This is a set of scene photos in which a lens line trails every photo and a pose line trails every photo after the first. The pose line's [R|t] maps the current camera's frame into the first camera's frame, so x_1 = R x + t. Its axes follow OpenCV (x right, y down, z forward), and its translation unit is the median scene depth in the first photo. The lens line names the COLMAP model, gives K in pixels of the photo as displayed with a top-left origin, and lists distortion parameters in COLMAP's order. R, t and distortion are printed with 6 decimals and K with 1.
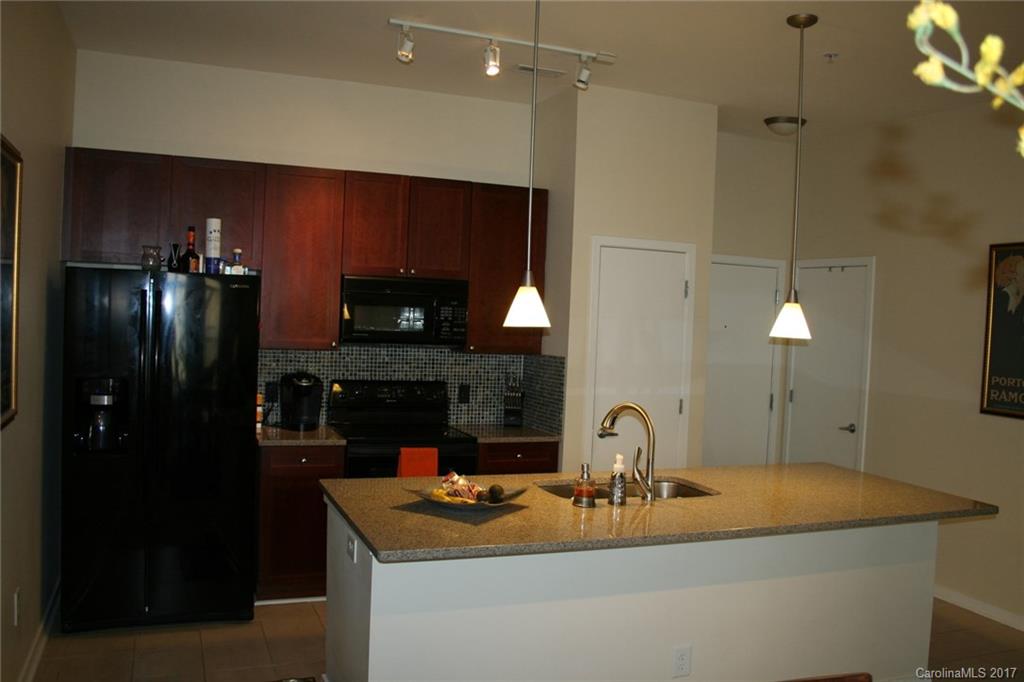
lens RADIAL K [[874.2, 0, 512.0], [0, 874.2, 341.0], [0, 0, 1]] dist [-0.101385, 0.002667]
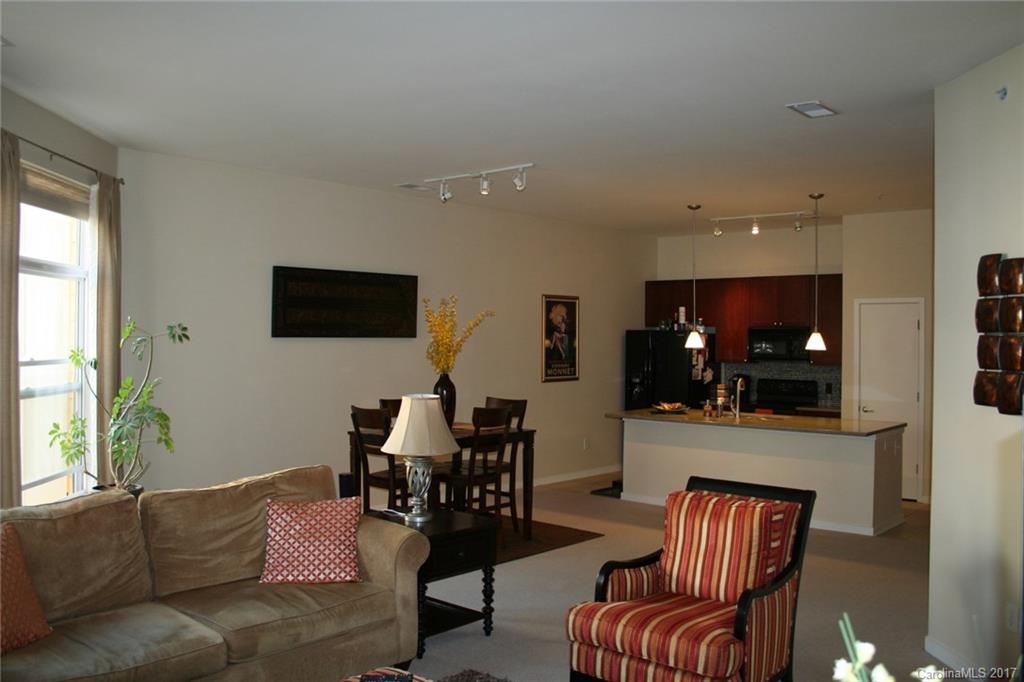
lens RADIAL K [[890.1, 0, 512.0], [0, 890.1, 341.0], [0, 0, 1]] dist [-0.154144, -0.000480]
pose [[0.444540, -0.034885, -0.895079, 1.454559], [-0.019213, 0.998640, -0.048463, 0.071202], [0.895553, 0.038740, 0.443265, -0.449765]]
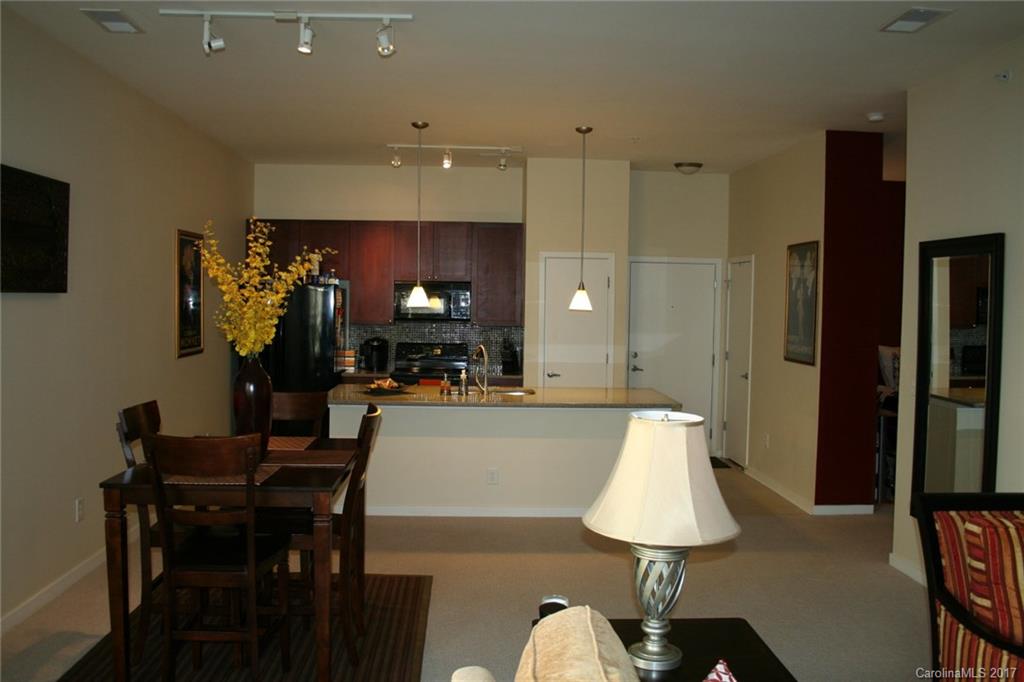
lens RADIAL K [[874.2, 0, 512.0], [0, 874.2, 341.0], [0, 0, 1]] dist [-0.101385, 0.002667]
pose [[0.944816, -0.010615, -0.327430, 0.601869], [0.012479, 0.999916, 0.003594, 0.040581], [0.327364, -0.007482, 0.944869, -0.577106]]
